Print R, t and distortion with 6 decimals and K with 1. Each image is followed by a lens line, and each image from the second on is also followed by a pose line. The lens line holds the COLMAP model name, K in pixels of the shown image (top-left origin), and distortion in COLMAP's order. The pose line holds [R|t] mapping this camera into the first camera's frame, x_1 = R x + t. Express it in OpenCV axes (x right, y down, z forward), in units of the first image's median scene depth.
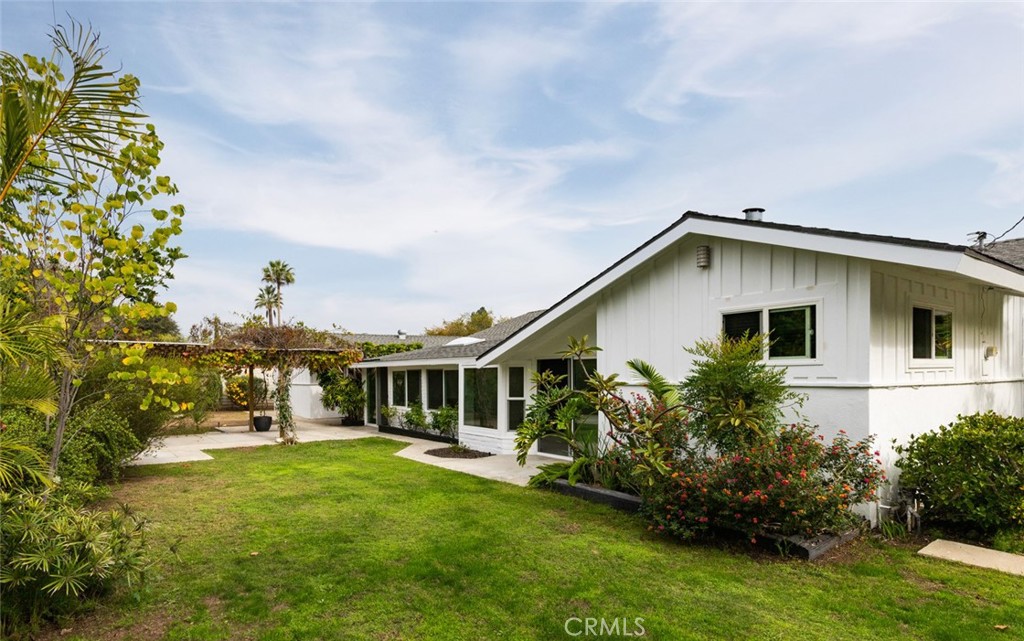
lens RADIAL K [[530.1, 0, 445.5], [0, 530.1, 379.7], [0, 0, 1]] dist [0.001740, -0.002224]
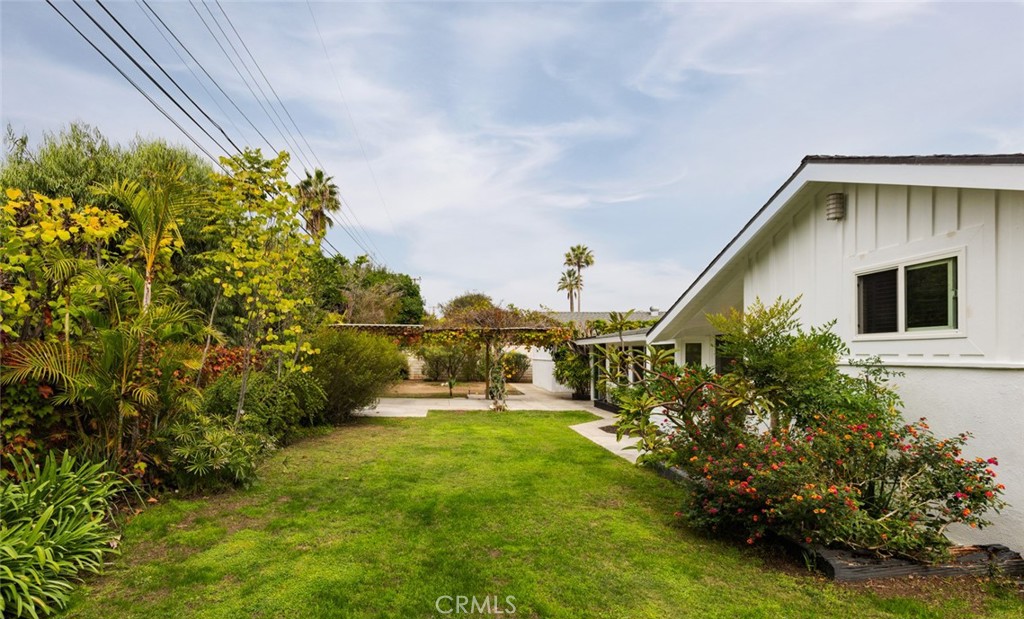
lens RADIAL K [[555.8, 0, 530.9], [0, 555.8, 351.8], [0, 0, 1]] dist [-0.000165, -0.000194]
pose [[0.844164, 0.005983, -0.536051, 0.555854], [-0.013665, 0.999853, -0.010360, 0.007141], [0.535910, 0.016070, 0.844122, 0.029024]]
